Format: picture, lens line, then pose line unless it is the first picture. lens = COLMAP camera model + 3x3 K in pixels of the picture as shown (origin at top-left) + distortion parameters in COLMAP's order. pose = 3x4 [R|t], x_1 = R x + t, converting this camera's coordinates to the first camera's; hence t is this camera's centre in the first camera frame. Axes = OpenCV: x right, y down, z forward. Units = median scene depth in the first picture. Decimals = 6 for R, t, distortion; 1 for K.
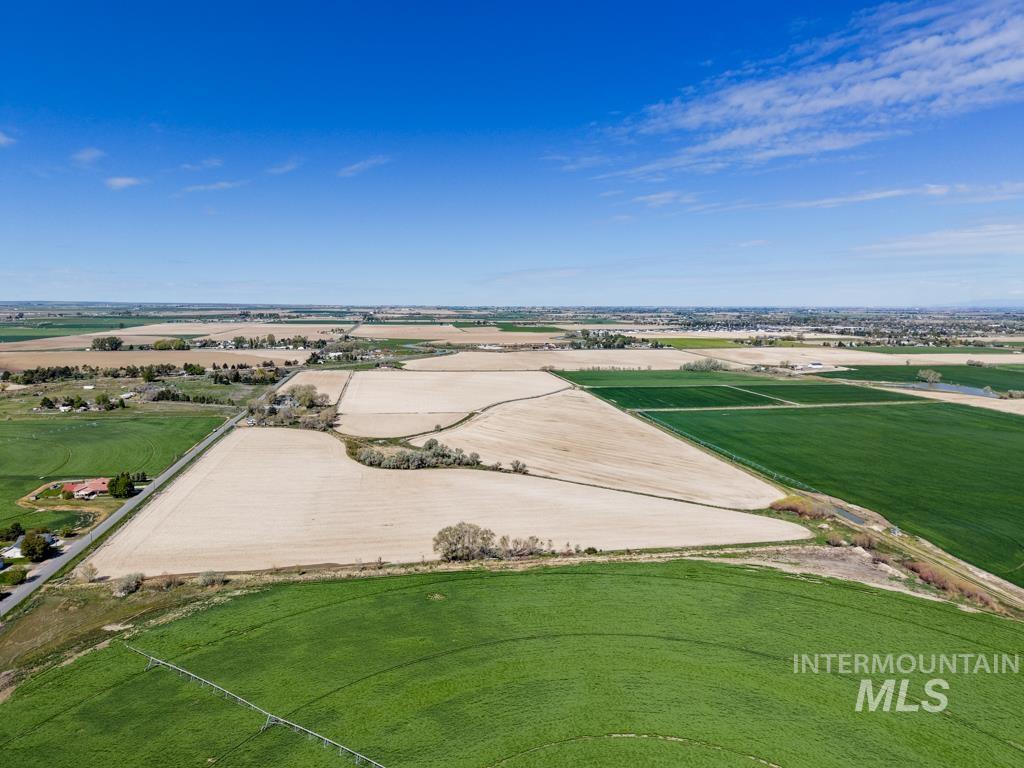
lens RADIAL K [[685.9, 0, 512.0], [0, 685.9, 384.0], [0, 0, 1]] dist [0.016621, -0.017210]
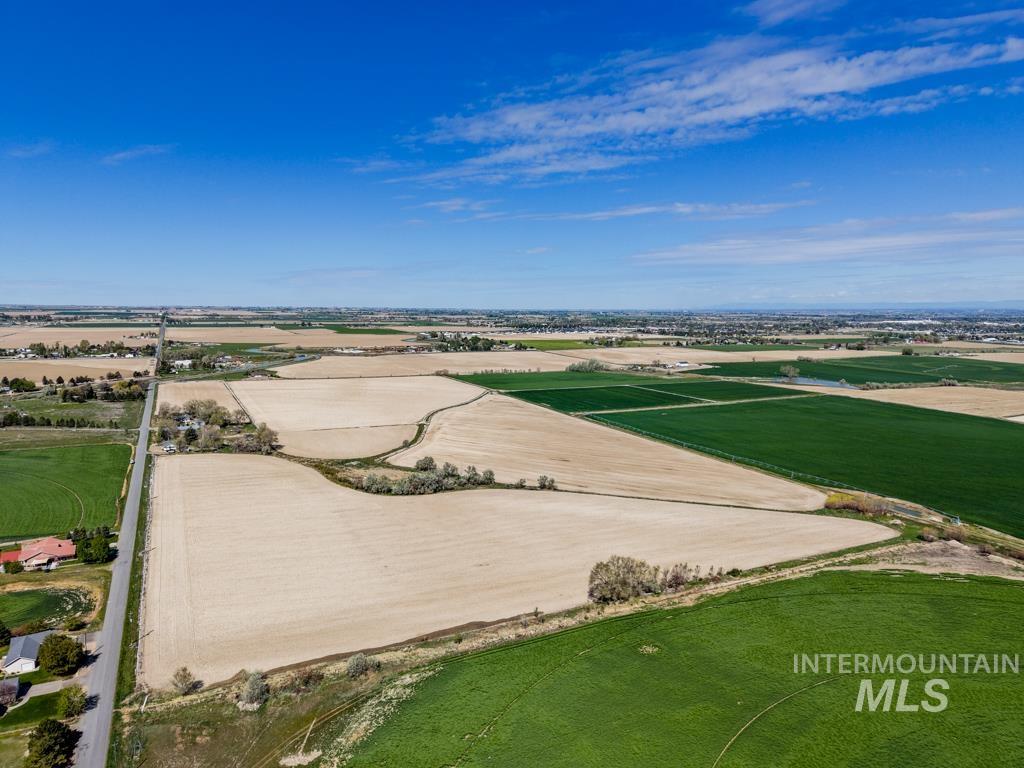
lens RADIAL K [[685.9, 0, 512.0], [0, 685.9, 384.0], [0, 0, 1]] dist [0.016621, -0.017210]
pose [[0.958463, -0.029047, 0.283735, -0.290990], [0.029750, 0.999556, 0.001831, -0.013857], [-0.283662, 0.006687, 0.958901, 0.134539]]
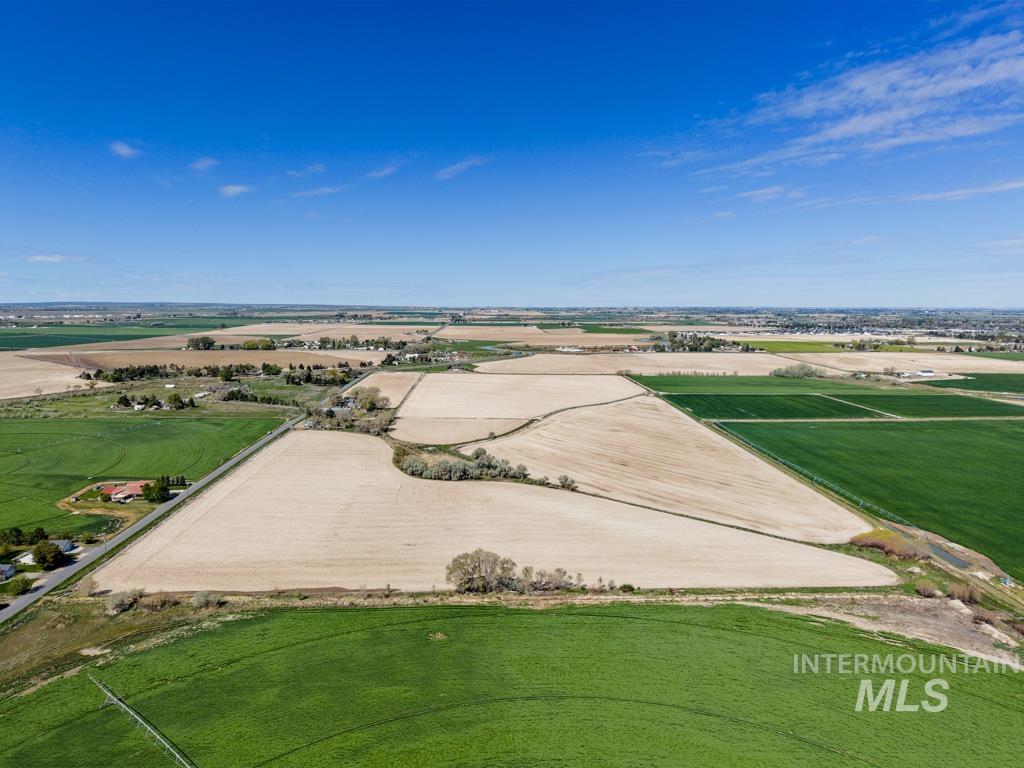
lens RADIAL K [[685.9, 0, 512.0], [0, 685.9, 384.0], [0, 0, 1]] dist [0.016621, -0.017210]
pose [[0.991106, 0.014883, -0.132240, 0.056146], [-0.015075, 0.999886, -0.000447, -0.009648], [0.132218, 0.002436, 0.991218, 0.076912]]
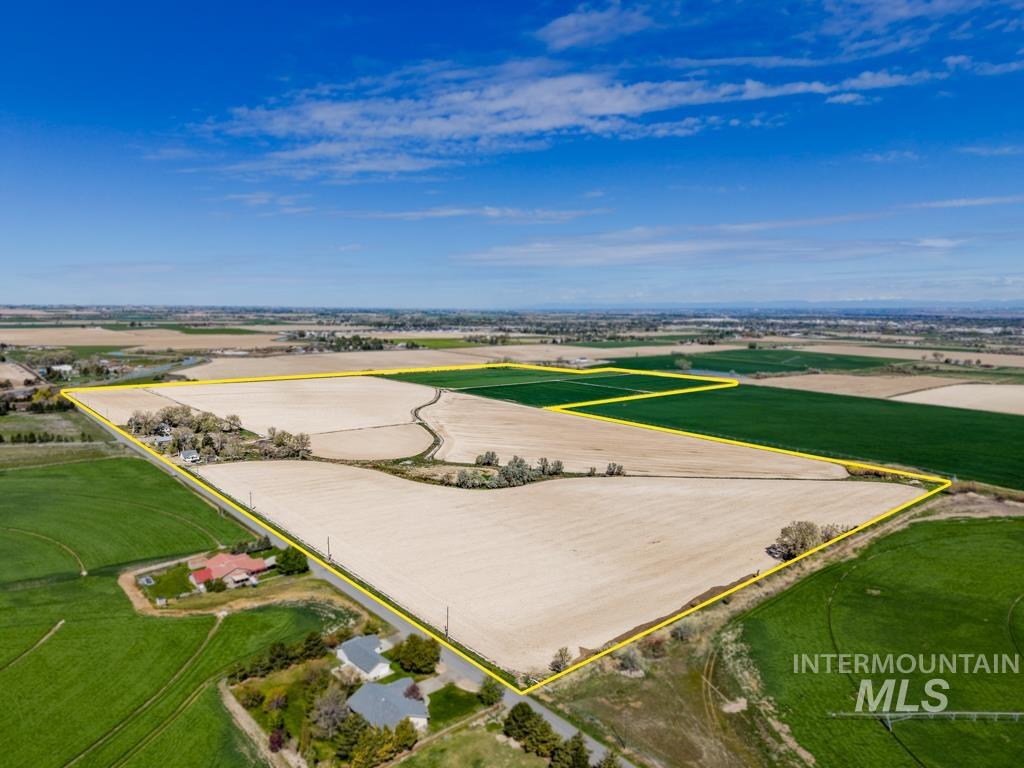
lens RADIAL K [[685.9, 0, 512.0], [0, 685.9, 384.0], [0, 0, 1]] dist [0.016621, -0.017210]
pose [[0.852391, -0.054600, 0.520047, -0.623744], [0.055109, 0.998375, 0.014492, -0.023680], [-0.519993, 0.016306, 0.854015, 0.234228]]
